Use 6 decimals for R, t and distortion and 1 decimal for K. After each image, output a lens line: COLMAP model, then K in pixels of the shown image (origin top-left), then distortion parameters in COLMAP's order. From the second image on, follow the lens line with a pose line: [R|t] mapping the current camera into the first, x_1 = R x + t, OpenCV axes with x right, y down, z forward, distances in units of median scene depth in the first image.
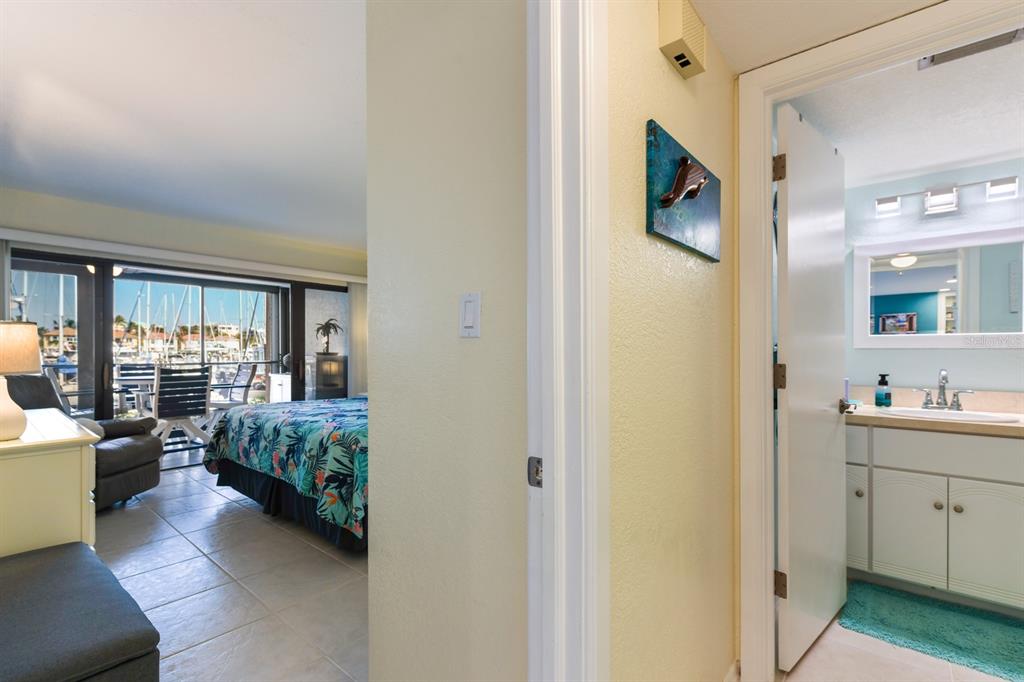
lens RADIAL K [[463.8, 0, 513.0], [0, 463.8, 353.9], [0, 0, 1]] dist [0.001568, 0.000150]
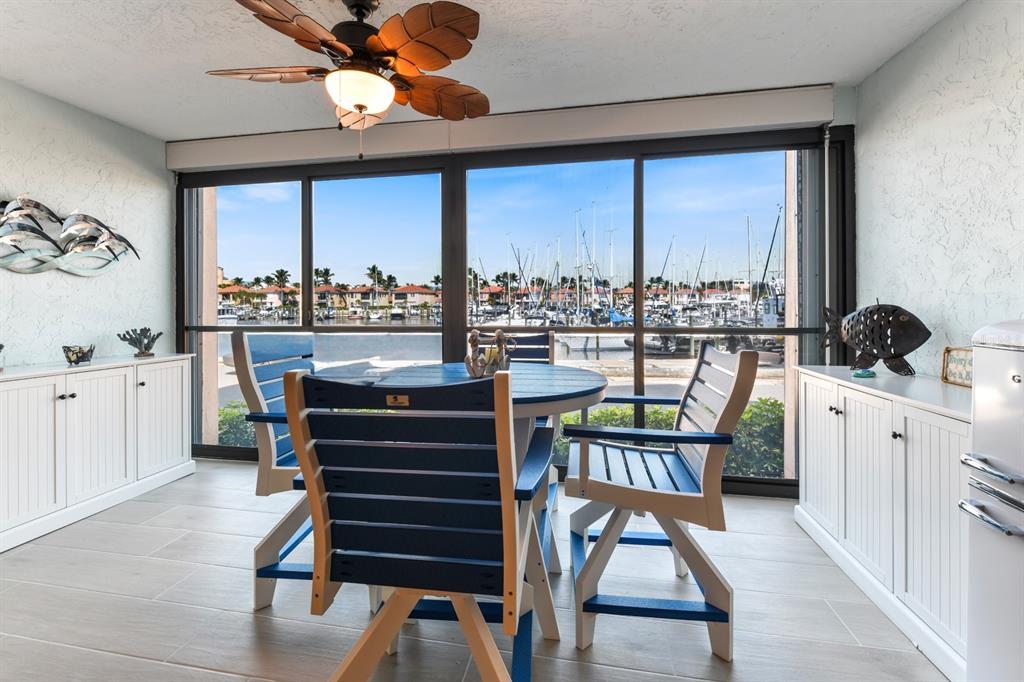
lens RADIAL K [[449.4, 0, 509.9], [0, 449.4, 314.6], [0, 0, 1]] dist [-0.003303, -0.000111]
pose [[0.519541, 0.013506, -0.854339, -0.710796], [0.002490, 0.999847, 0.017320, -0.005815], [0.854442, -0.011126, 0.519428, 1.301097]]
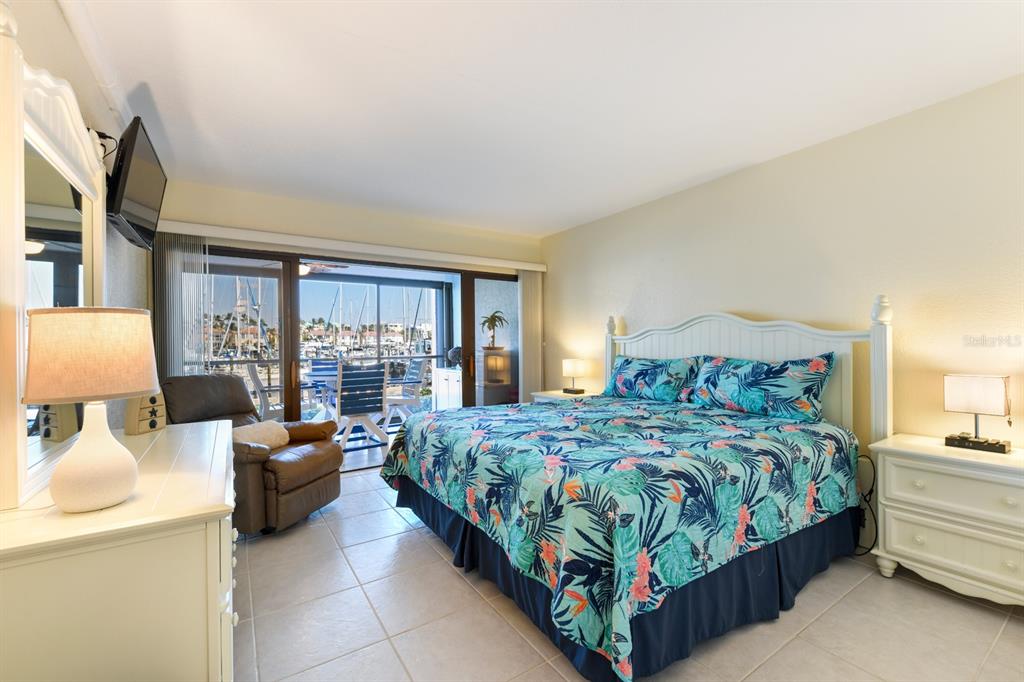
lens RADIAL K [[429.8, 0, 510.3], [0, 429.8, 345.1], [0, 0, 1]] dist [0.001410, 0.000154]
pose [[0.958406, -0.009699, -0.285243, -0.207206], [0.009743, 0.999952, -0.001265, -0.009129], [0.285241, -0.001567, 0.958455, 0.299309]]
